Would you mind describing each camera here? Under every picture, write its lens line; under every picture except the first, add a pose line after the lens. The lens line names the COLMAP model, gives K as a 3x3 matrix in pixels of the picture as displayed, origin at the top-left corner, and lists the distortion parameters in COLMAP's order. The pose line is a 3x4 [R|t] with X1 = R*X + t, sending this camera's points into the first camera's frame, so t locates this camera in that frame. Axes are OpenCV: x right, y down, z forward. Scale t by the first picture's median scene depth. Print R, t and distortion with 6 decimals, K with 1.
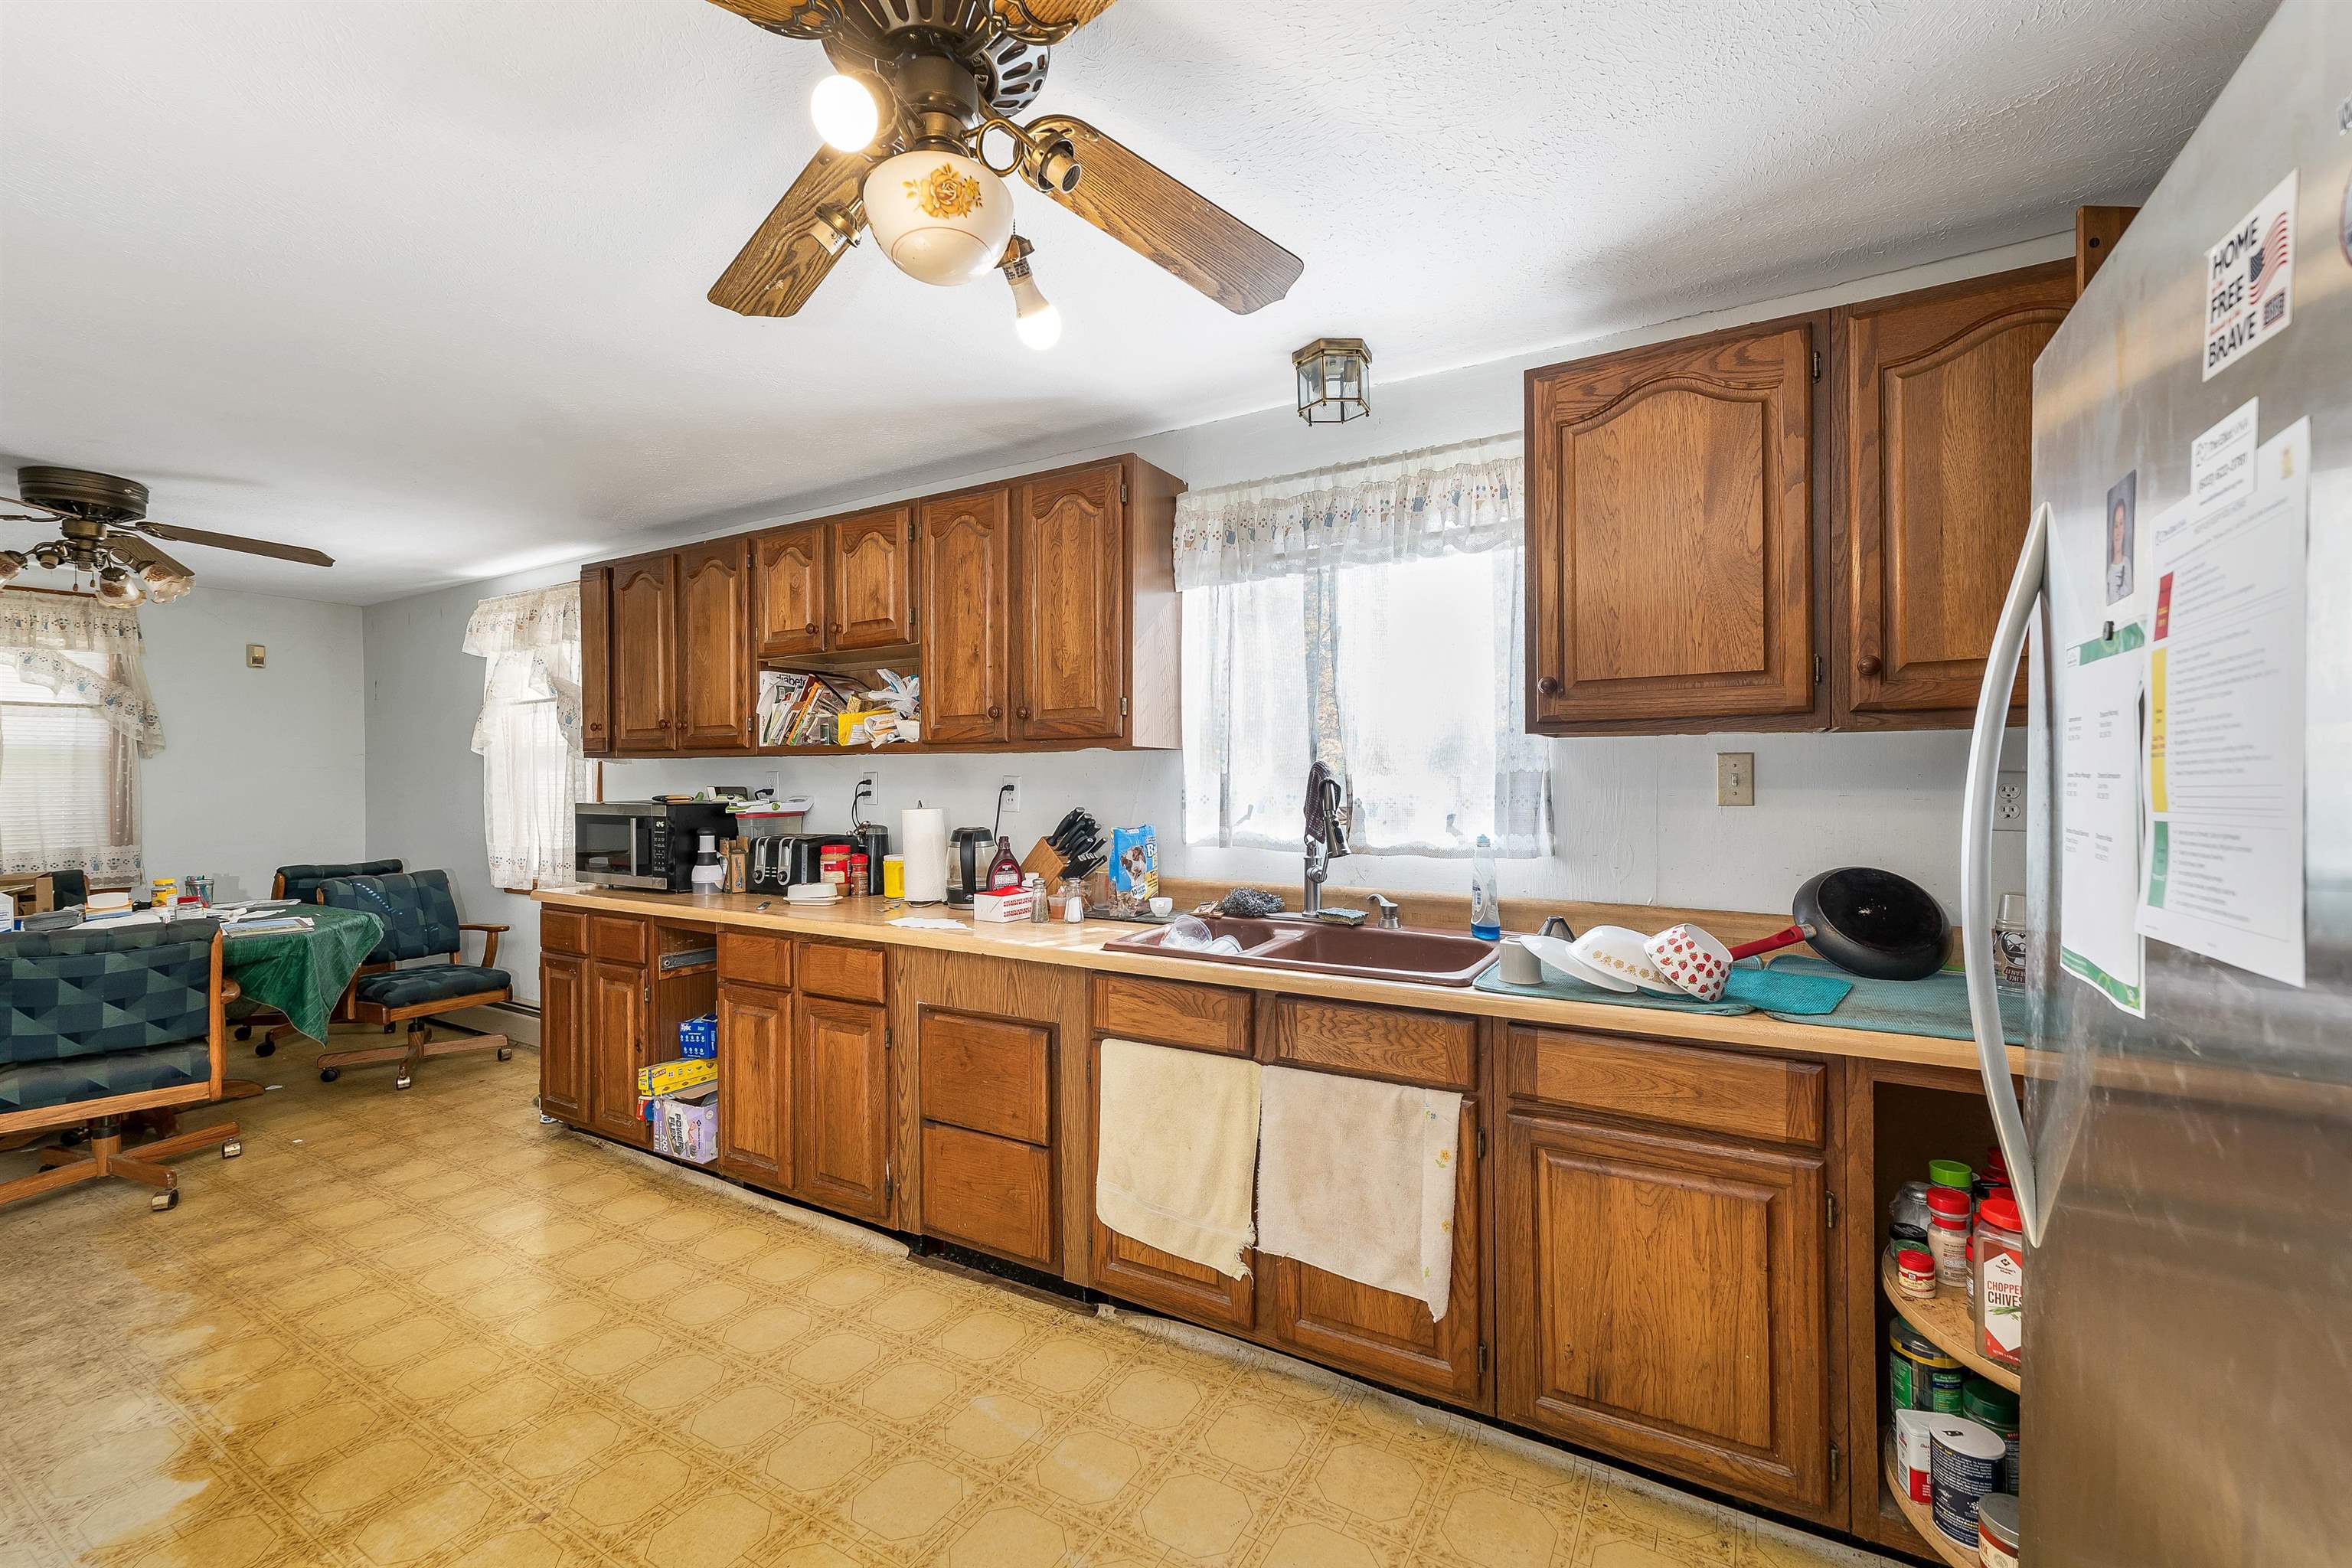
lens RADIAL K [[980.1, 0, 1168.3], [0, 980.1, 786.6], [0, 0, 1]] dist [0.001606, 0.000021]
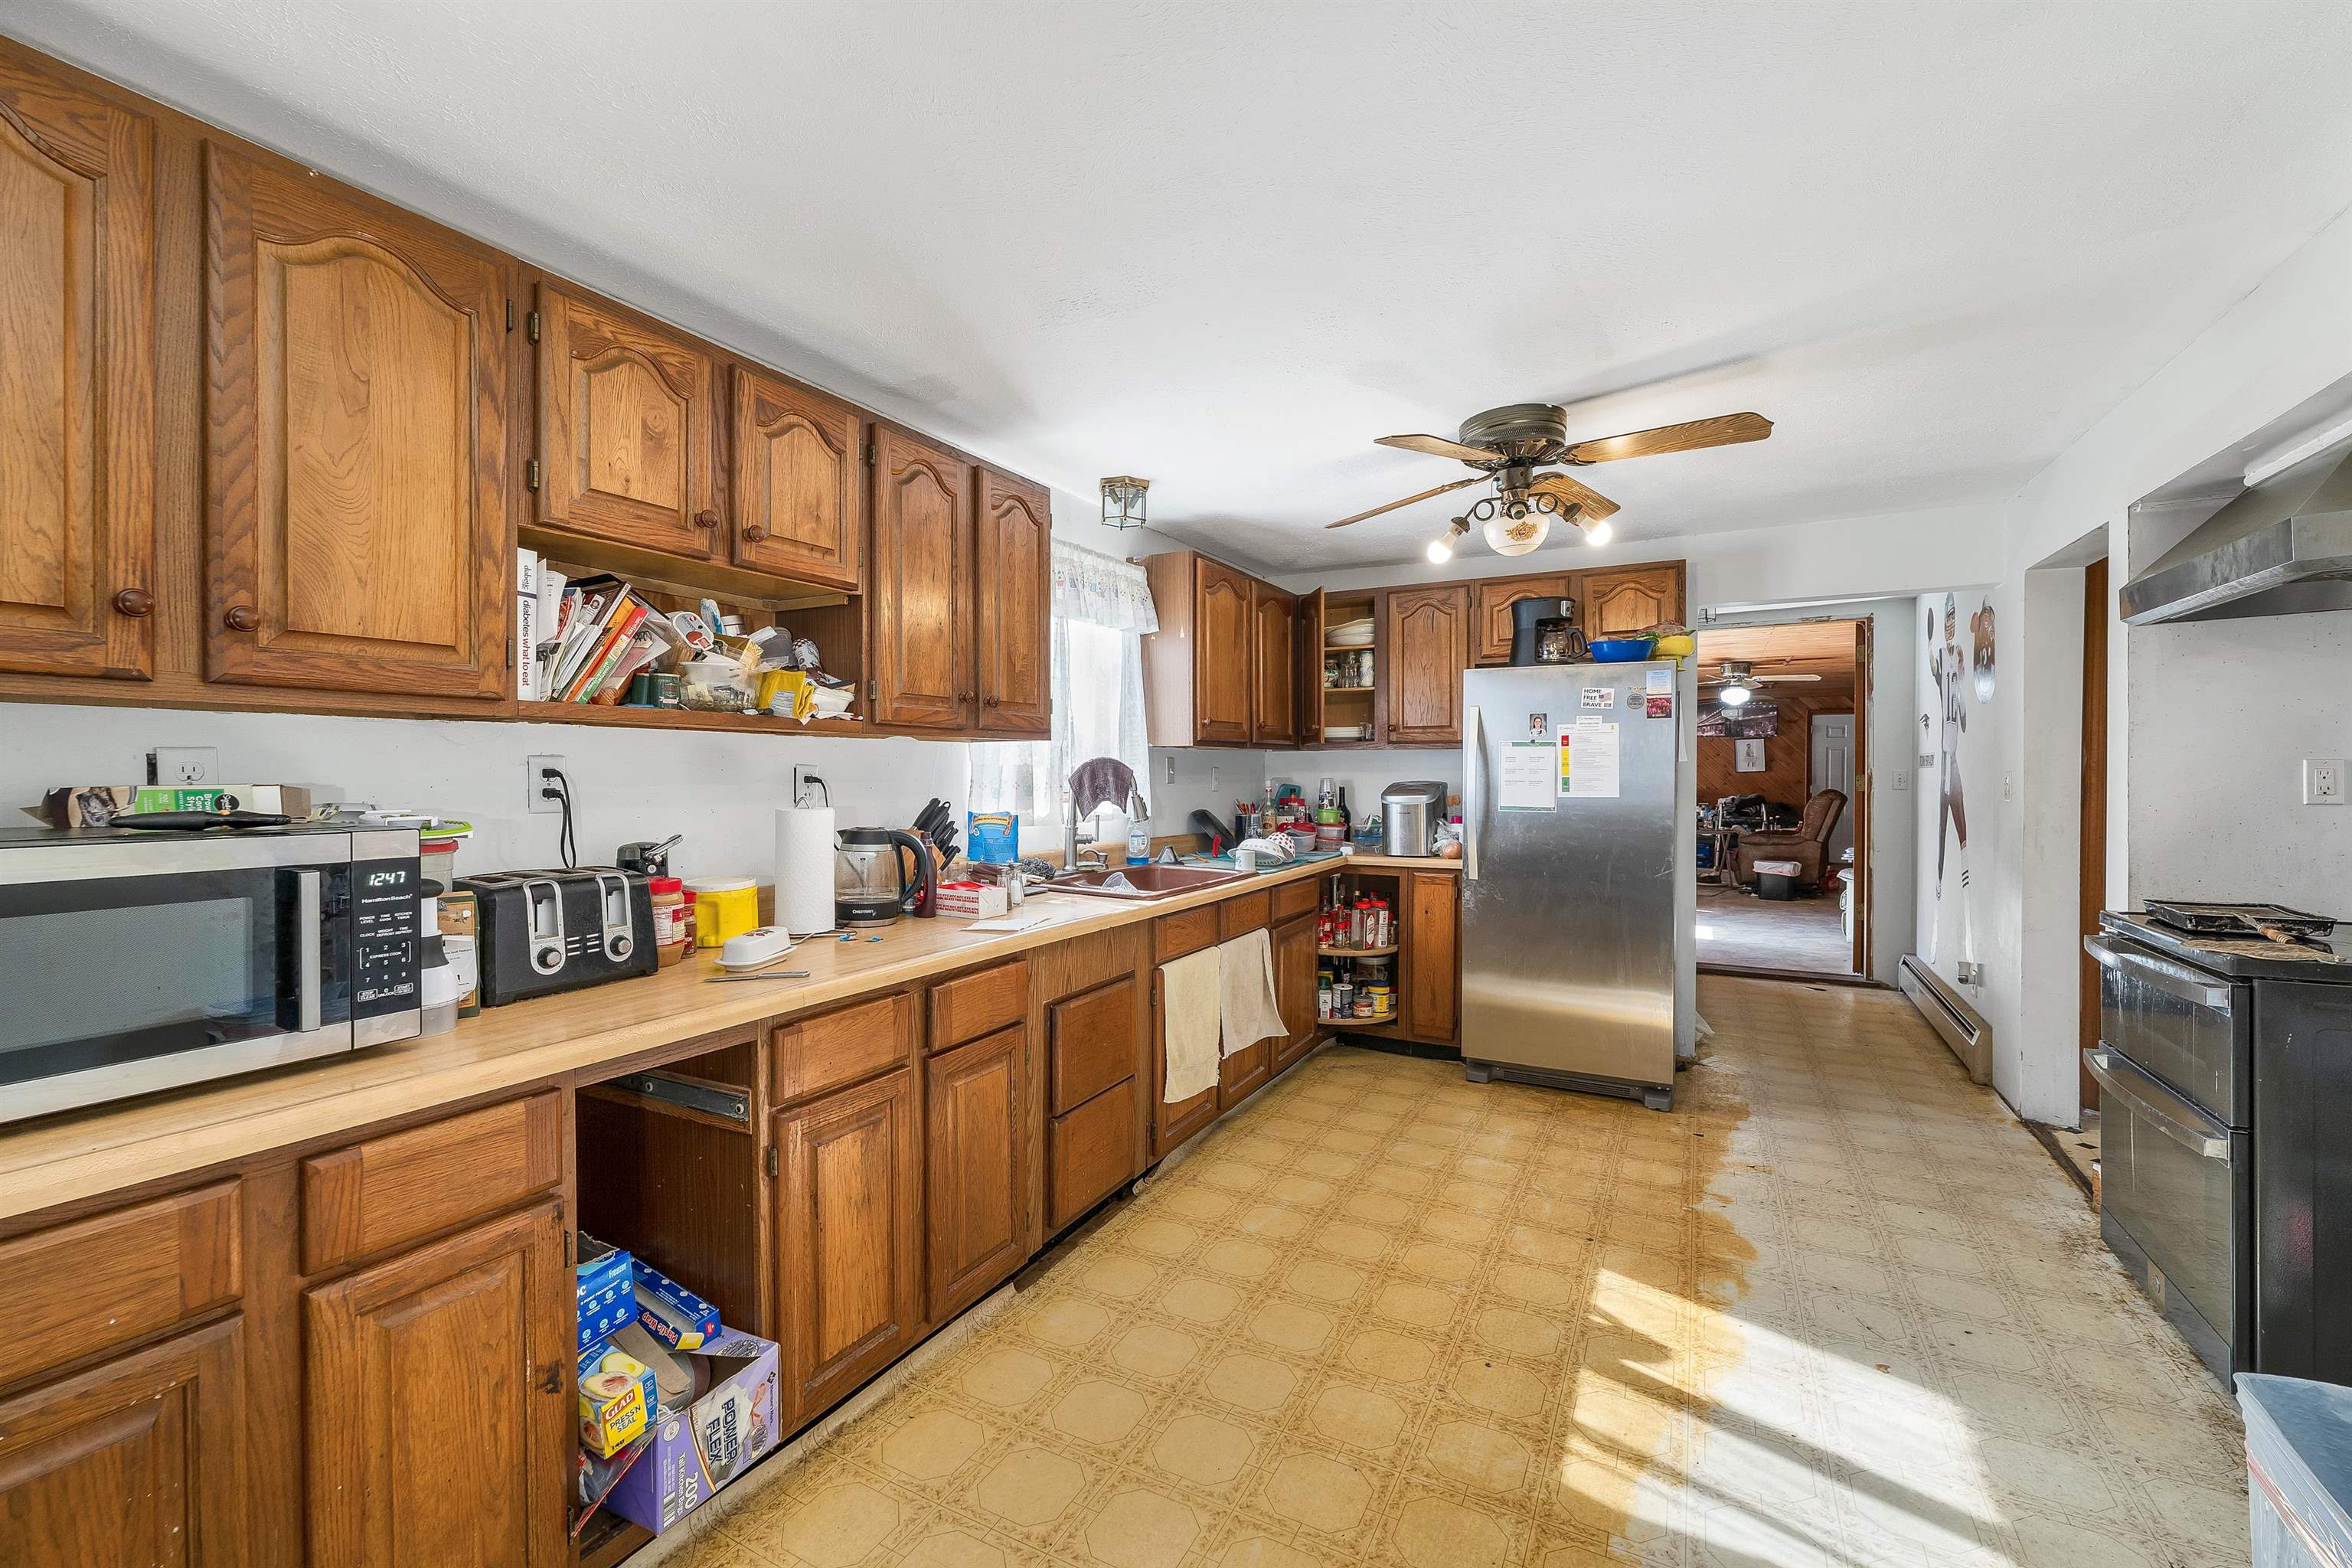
lens RADIAL K [[980.1, 0, 1164.4], [0, 980.1, 778.3], [0, 0, 1]] dist [0.001606, 0.000021]
pose [[-0.040421, -0.004754, 0.999171, -1.329892], [0.005610, 0.999972, 0.004985, -0.002726], [-0.999167, 0.005807, -0.040393, 1.009592]]
